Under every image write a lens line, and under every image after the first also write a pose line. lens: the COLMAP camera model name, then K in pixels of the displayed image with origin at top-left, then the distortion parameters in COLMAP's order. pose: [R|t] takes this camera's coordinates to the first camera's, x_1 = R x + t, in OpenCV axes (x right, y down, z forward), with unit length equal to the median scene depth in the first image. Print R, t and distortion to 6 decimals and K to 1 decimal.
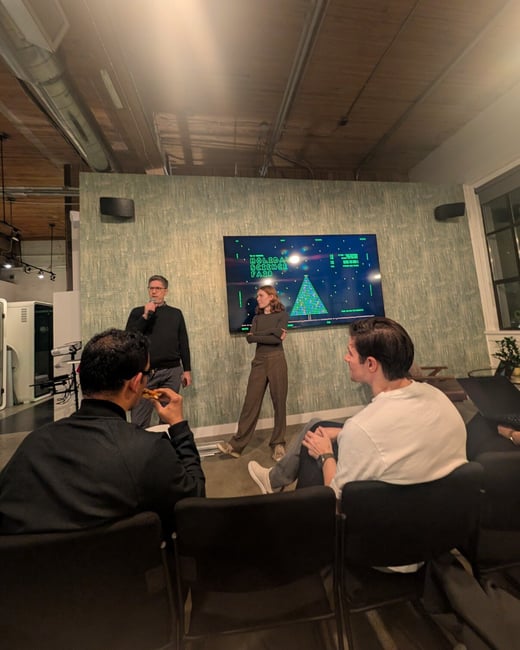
lens RADIAL K [[260.2, 0, 259.4], [0, 260.2, 306.3], [0, 0, 1]] dist [-0.002179, -0.000192]
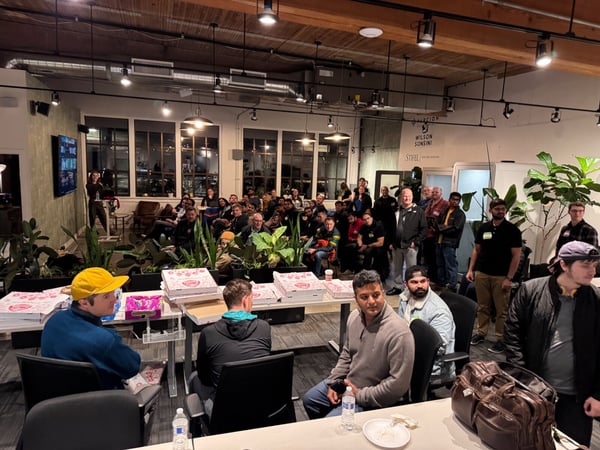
lens RADIAL K [[419.0, 0, 300.0], [0, 419.0, 225.0], [0, 0, 1]] dist [0.147389, -0.240789]
pose [[-0.161807, -0.061307, 0.984916, -2.524903], [-0.109622, 0.993008, 0.043802, -0.001891], [-0.980715, -0.100882, -0.167396, -0.021344]]
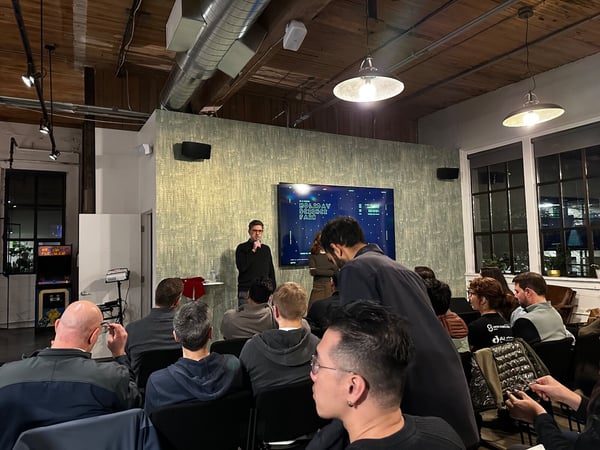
lens RADIAL K [[419.0, 0, 300.0], [0, 419.0, 225.0], [0, 0, 1]] dist [0.147389, -0.240789]
pose [[0.948941, 0.071689, 0.307201, -0.534283], [-0.074916, 0.997189, -0.001292, -0.073696], [-0.306430, -0.021788, 0.951644, -0.707777]]
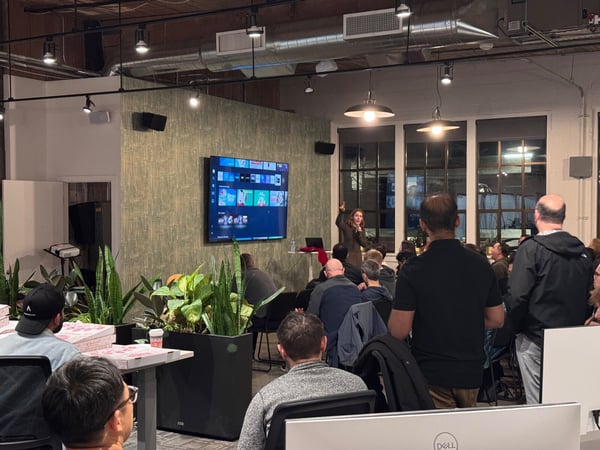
lens RADIAL K [[836.7, 0, 301.5], [0, 836.7, 225.5], [0, 0, 1]] dist [0.146903, -0.020207]
pose [[0.633832, 0.066123, 0.770639, -2.274525], [-0.112814, 0.993588, 0.007534, -0.039830], [-0.765199, -0.091714, 0.637227, -1.382291]]
